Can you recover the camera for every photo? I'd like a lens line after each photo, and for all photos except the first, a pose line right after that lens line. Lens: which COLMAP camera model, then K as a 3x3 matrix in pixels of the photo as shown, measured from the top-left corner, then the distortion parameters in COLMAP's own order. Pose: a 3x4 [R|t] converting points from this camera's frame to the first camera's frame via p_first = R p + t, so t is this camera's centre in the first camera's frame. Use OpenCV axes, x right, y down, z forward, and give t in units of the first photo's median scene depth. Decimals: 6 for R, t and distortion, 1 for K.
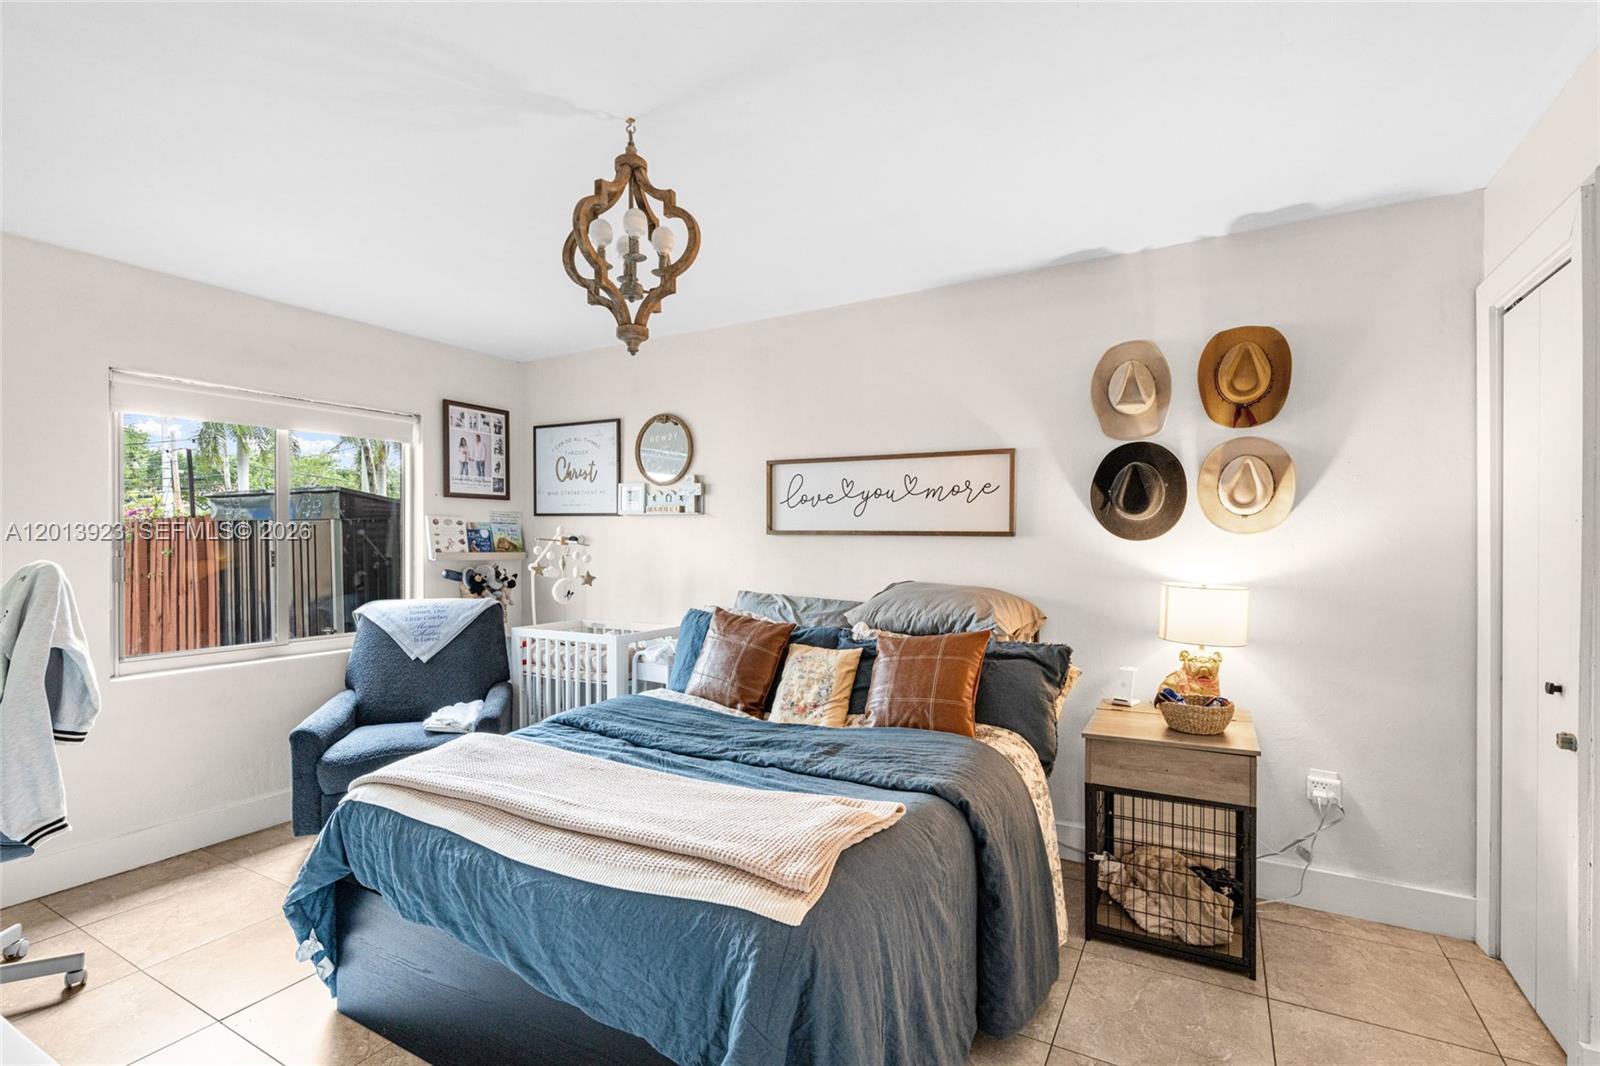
lens RADIAL K [[747.3, 0, 791.5], [0, 747.3, 524.5], [0, 0, 1]] dist [-0.003331, 0.000003]
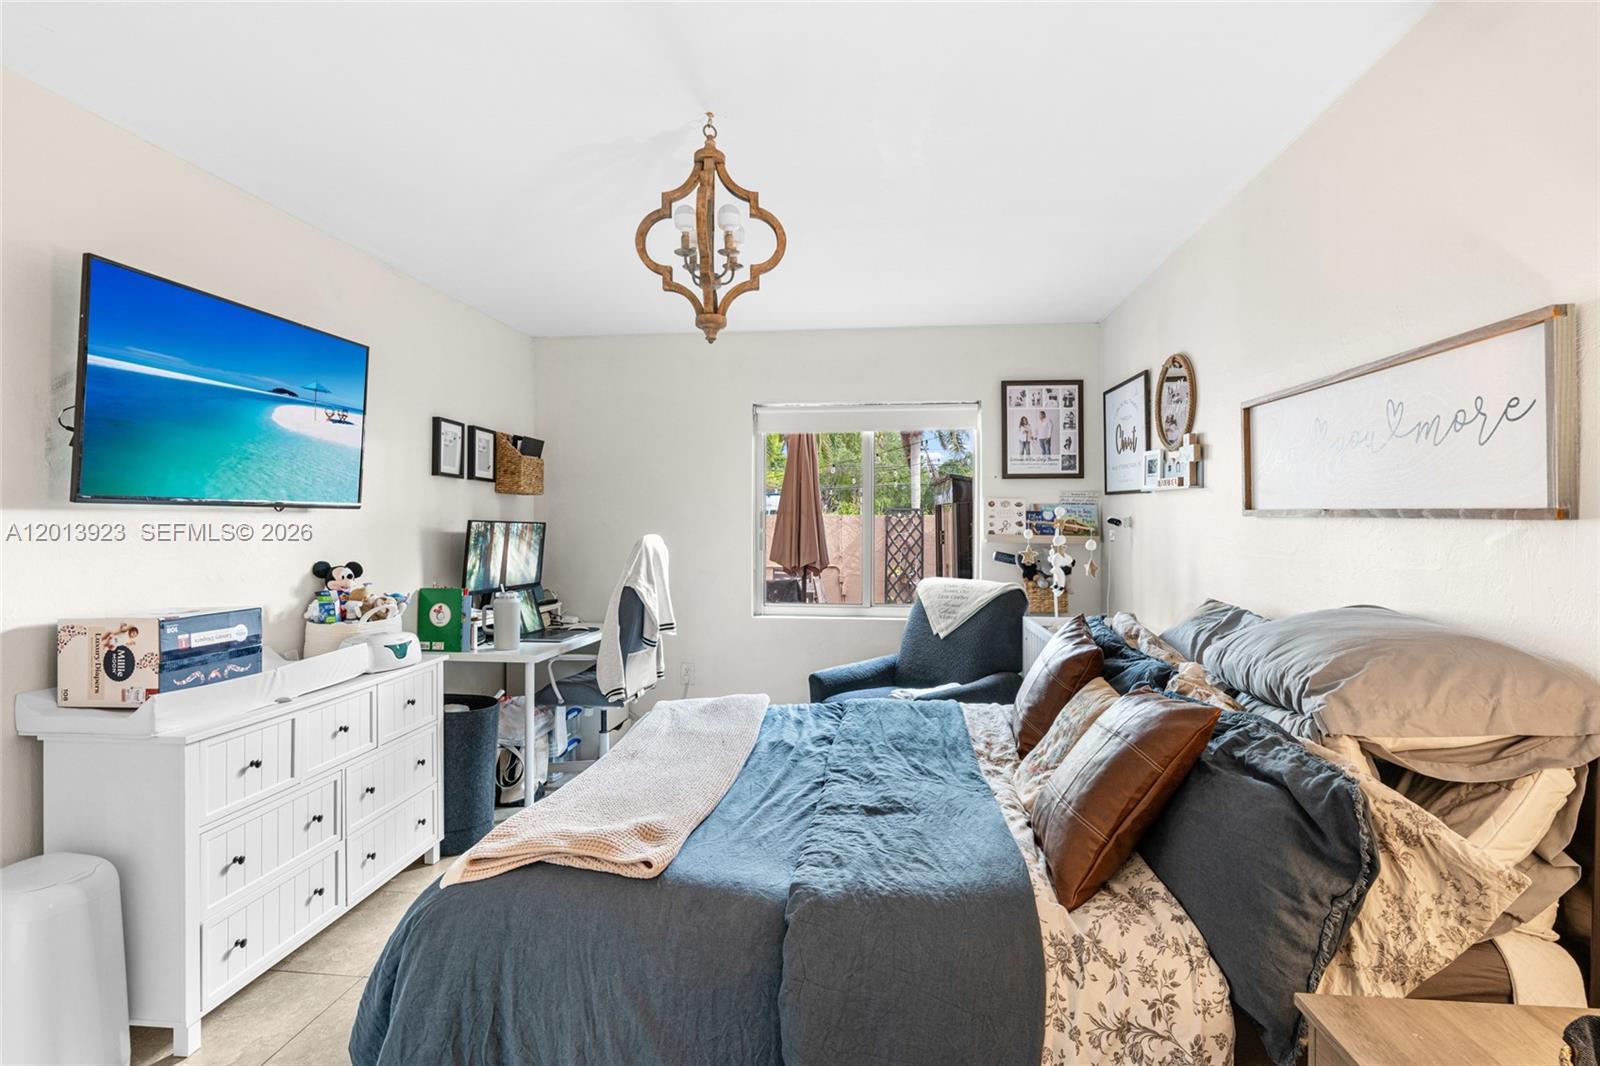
lens RADIAL K [[791.7, 0, 801.9], [0, 791.7, 509.4], [0, 0, 1]] dist [0.000082, 0.000027]
pose [[0.400873, -0.010580, -0.916072, 0.390188], [0.016448, 0.999855, -0.004350, 0.004003], [0.915986, -0.013324, 0.400989, 0.325104]]
